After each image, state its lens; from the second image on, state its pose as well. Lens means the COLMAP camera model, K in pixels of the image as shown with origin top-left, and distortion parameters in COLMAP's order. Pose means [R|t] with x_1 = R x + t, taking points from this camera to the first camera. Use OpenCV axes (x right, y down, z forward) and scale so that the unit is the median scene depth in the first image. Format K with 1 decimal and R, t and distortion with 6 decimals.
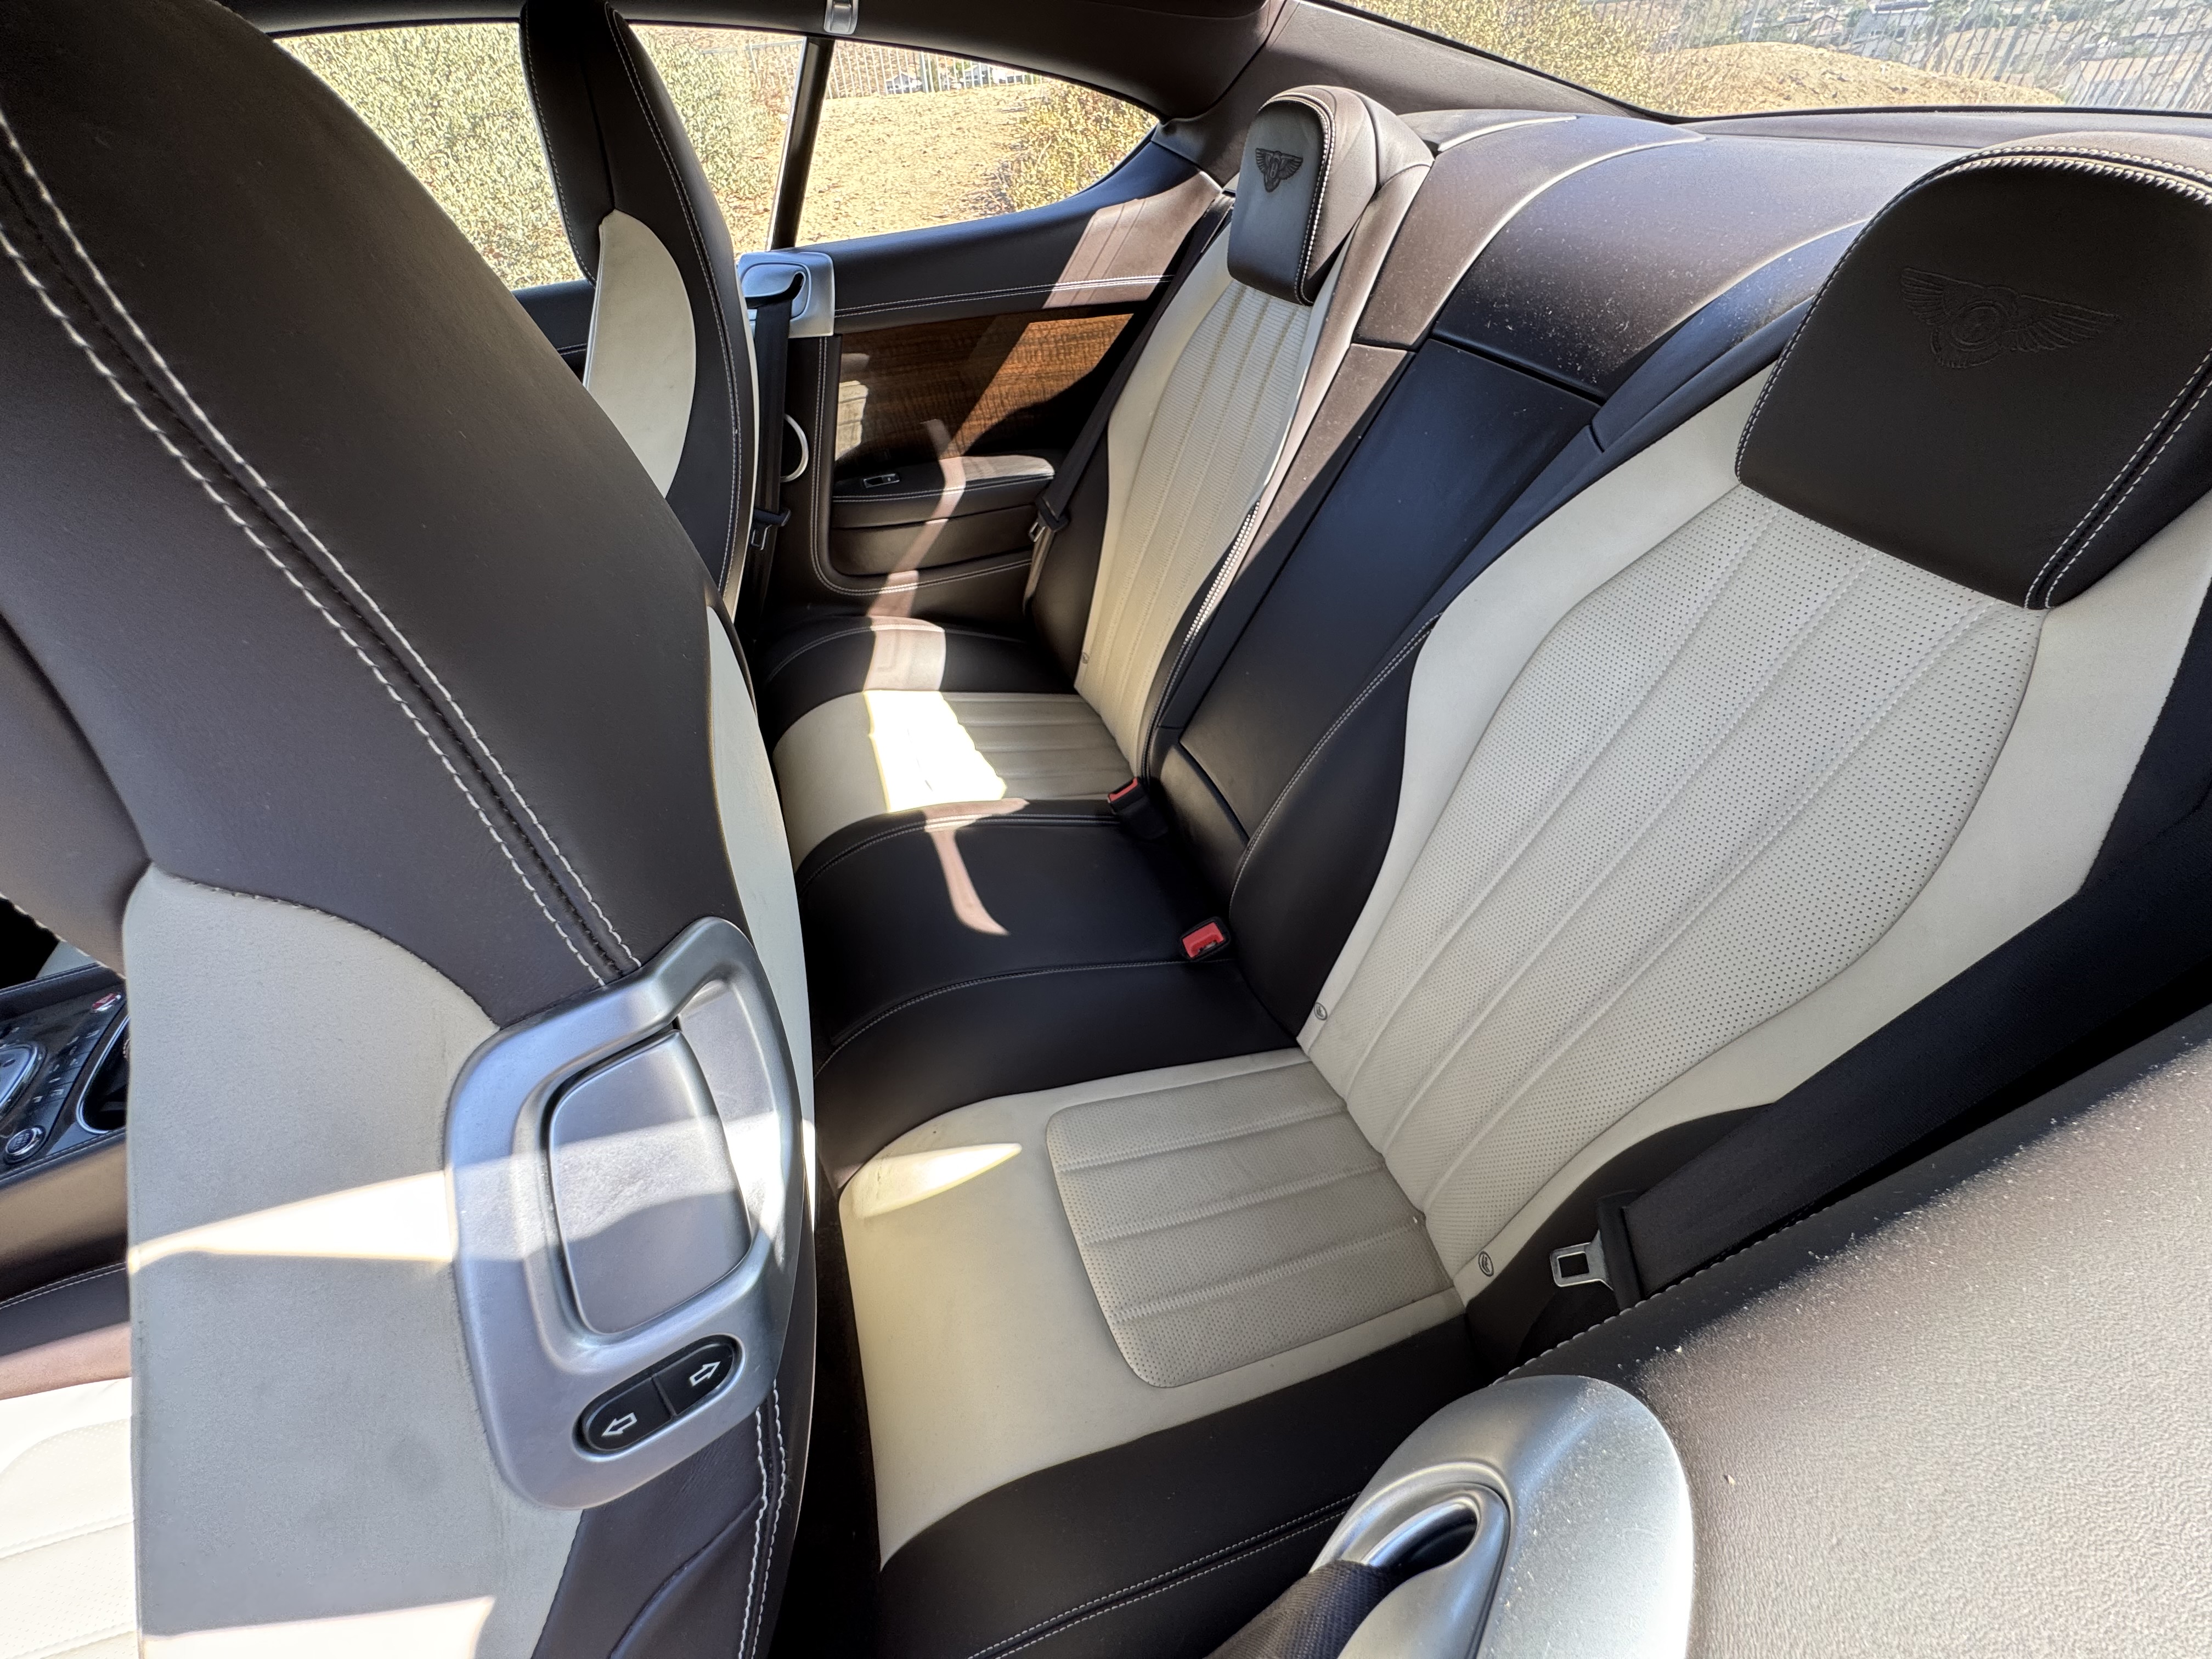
lens RADIAL K [[887.8, 0, 1107.2], [0, 887.8, 829.9], [0, 0, 1]] dist [0.003779, -0.000181]
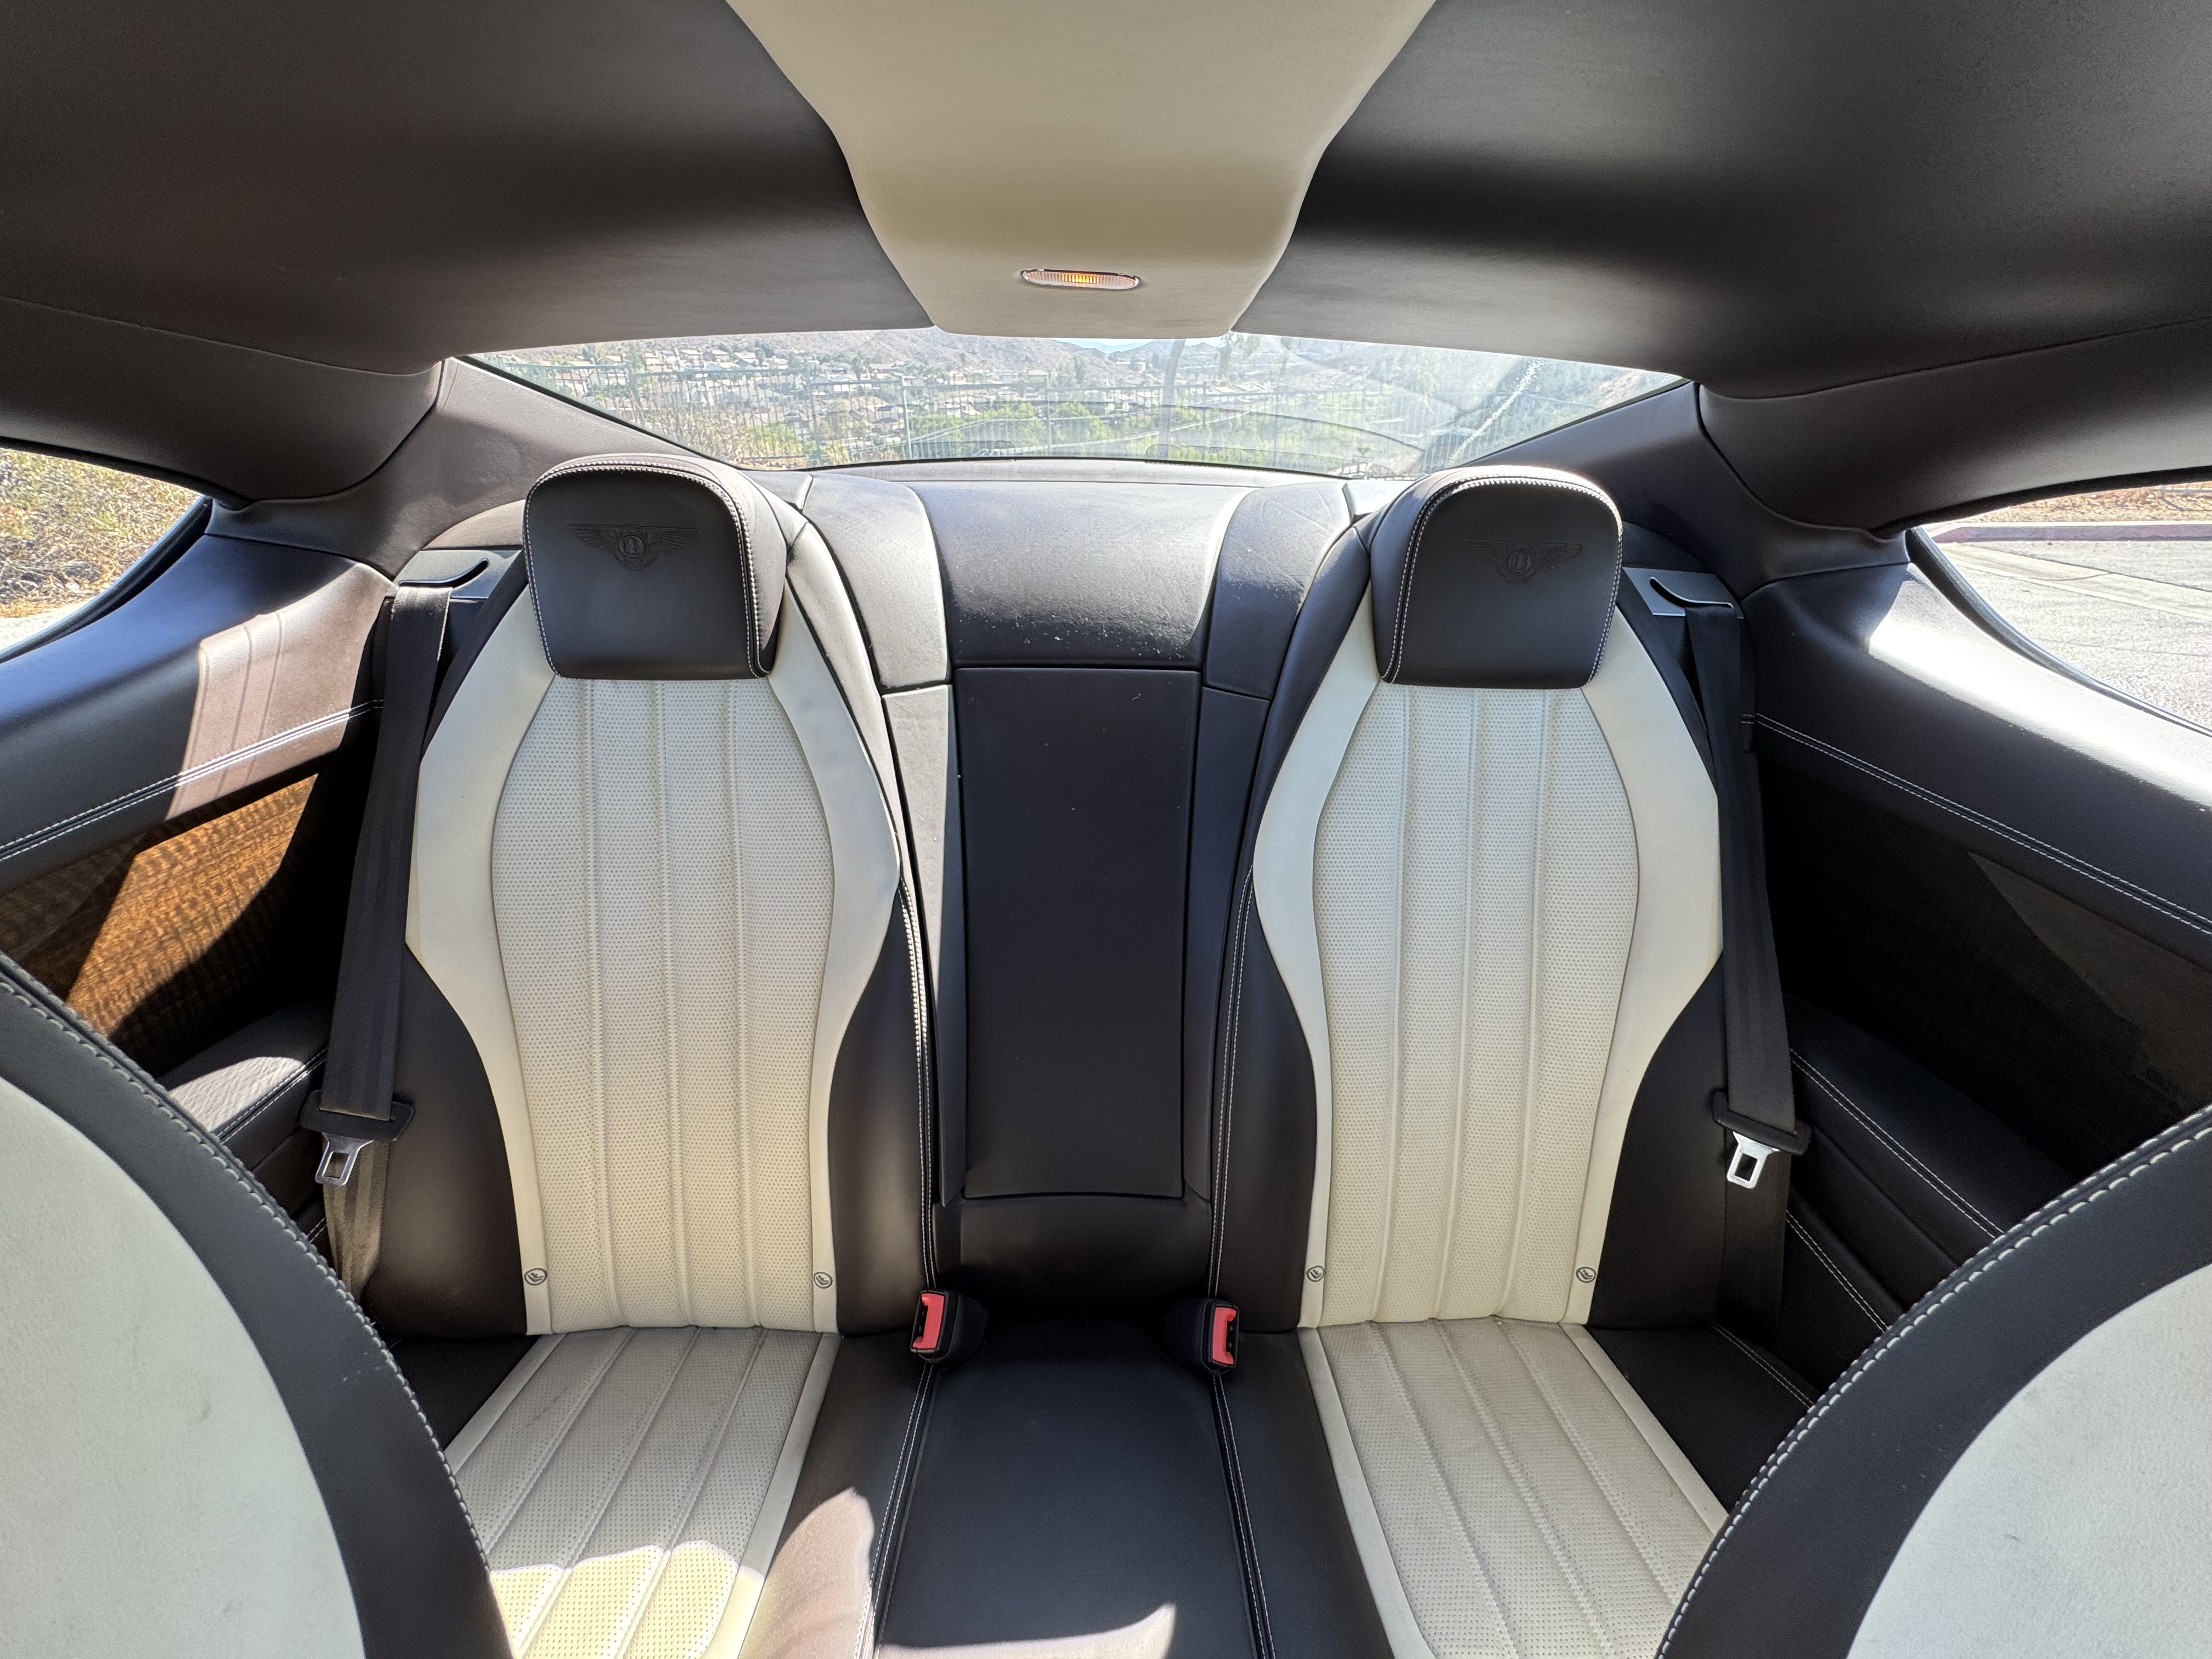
lens RADIAL K [[887.8, 0, 1105.0], [0, 887.8, 829.0], [0, 0, 1]] dist [0.003779, -0.000181]
pose [[0.318893, -0.388645, 0.864443, -0.353266], [0.614998, 0.778832, 0.123283, -0.316169], [-0.721169, 0.492317, 0.487380, 0.362634]]
